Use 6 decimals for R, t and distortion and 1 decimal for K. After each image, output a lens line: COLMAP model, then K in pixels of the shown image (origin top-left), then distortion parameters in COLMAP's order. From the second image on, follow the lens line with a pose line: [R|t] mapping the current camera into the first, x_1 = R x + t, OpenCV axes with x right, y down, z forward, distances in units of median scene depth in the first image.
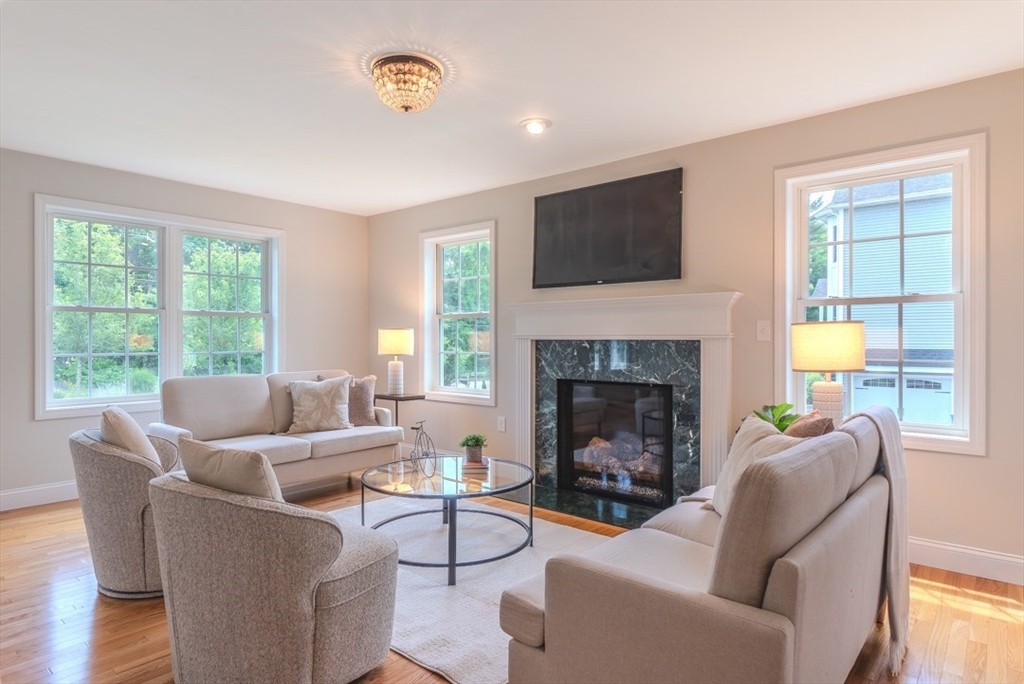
lens RADIAL K [[581.6, 0, 508.1], [0, 581.6, 339.7], [0, 0, 1]] dist [0.006487, -0.000546]
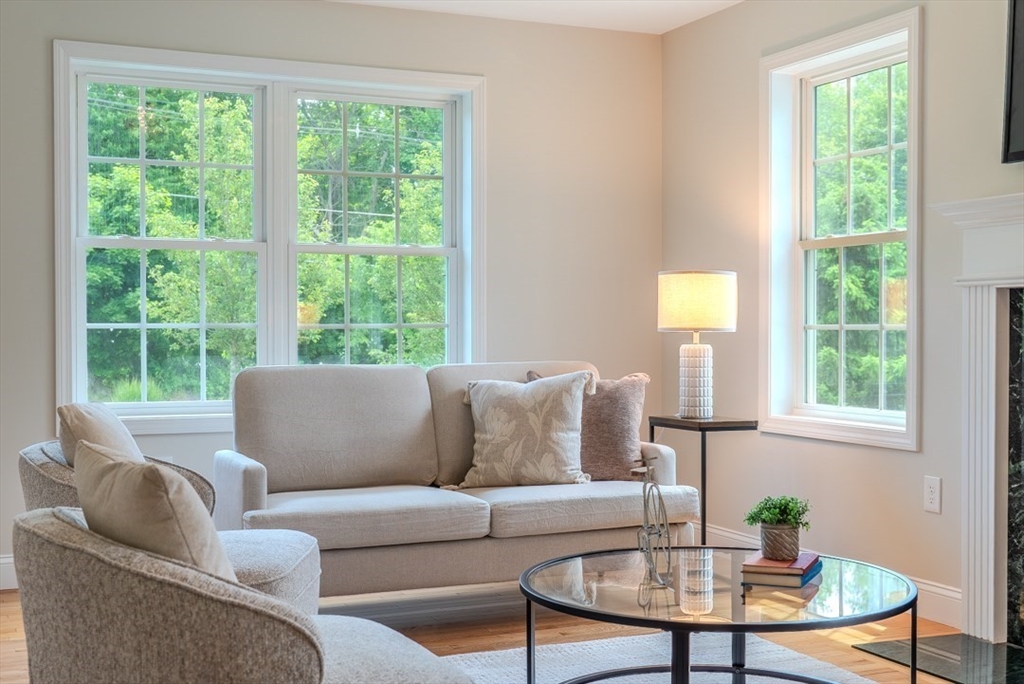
lens RADIAL K [[1282.5, 0, 513.8], [0, 1282.5, 341.8], [0, 0, 1]] dist [-0.007532, 0.000000]
pose [[0.906769, 0.003629, -0.421613, 0.098315], [0.002193, 0.999909, 0.013322, 0.021806], [0.421623, -0.013005, 0.906678, 0.038143]]
